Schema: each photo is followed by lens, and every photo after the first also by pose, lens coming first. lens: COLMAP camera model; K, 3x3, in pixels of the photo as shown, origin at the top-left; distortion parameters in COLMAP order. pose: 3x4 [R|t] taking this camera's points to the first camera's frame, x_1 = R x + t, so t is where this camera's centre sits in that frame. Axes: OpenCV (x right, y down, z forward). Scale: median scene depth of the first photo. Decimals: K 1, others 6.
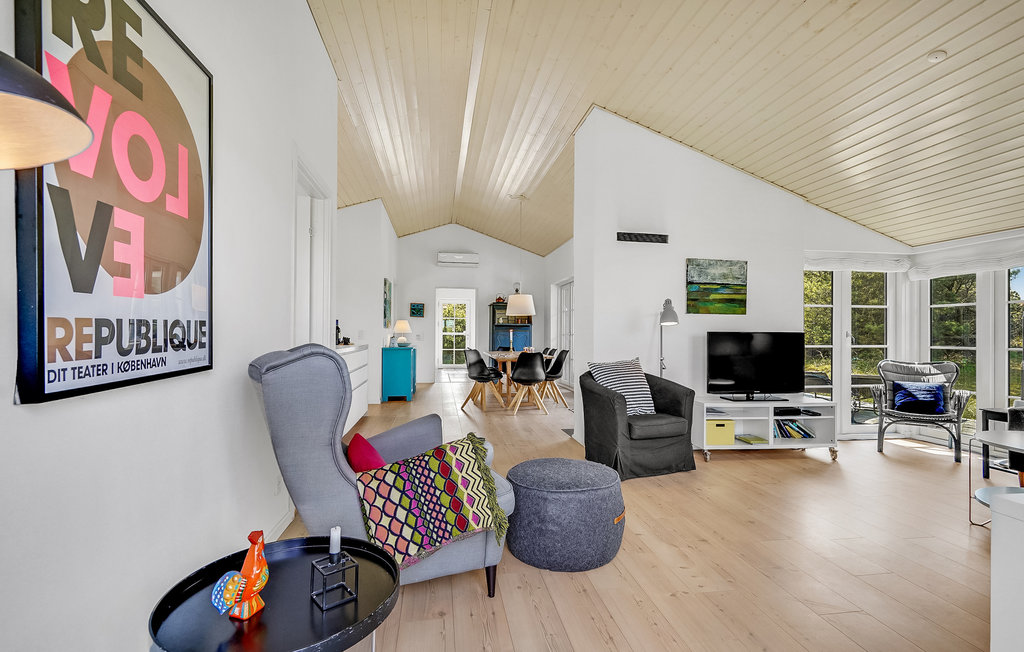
lens RADIAL K [[462.3, 0, 512.0], [0, 462.3, 326.0], [0, 0, 1]] dist [0.021772, 0.000266]
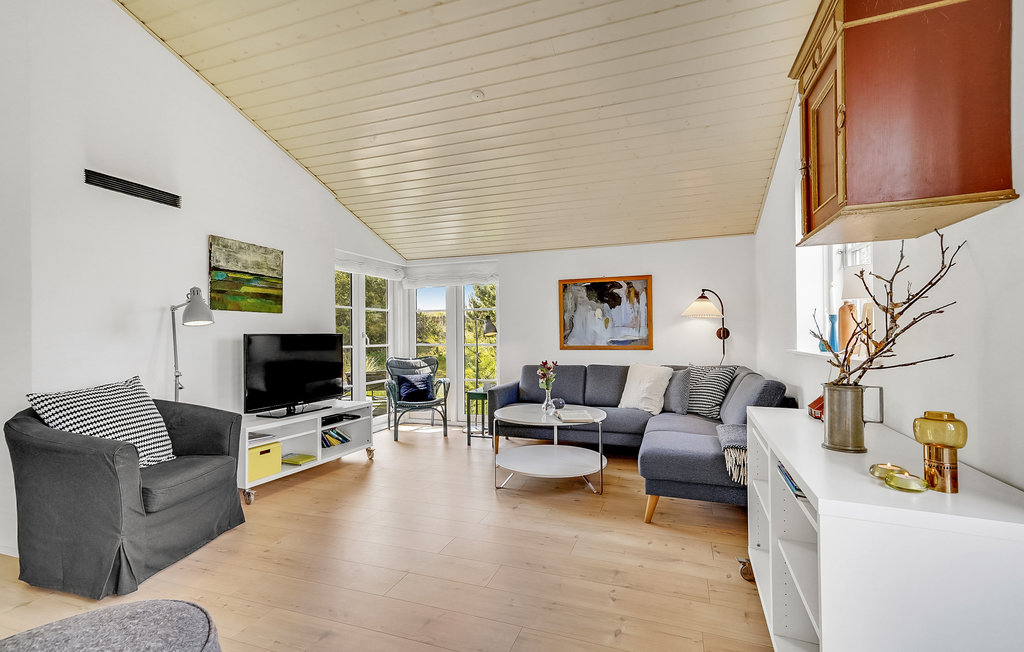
lens RADIAL K [[462.3, 0, 512.0], [0, 462.3, 326.0], [0, 0, 1]] dist [0.021772, 0.000266]
pose [[0.490125, 0.004301, 0.871641, -0.033874], [-0.000555, 0.999989, -0.004622, 0.002405], [-0.871652, 0.001782, 0.490122, 0.219420]]
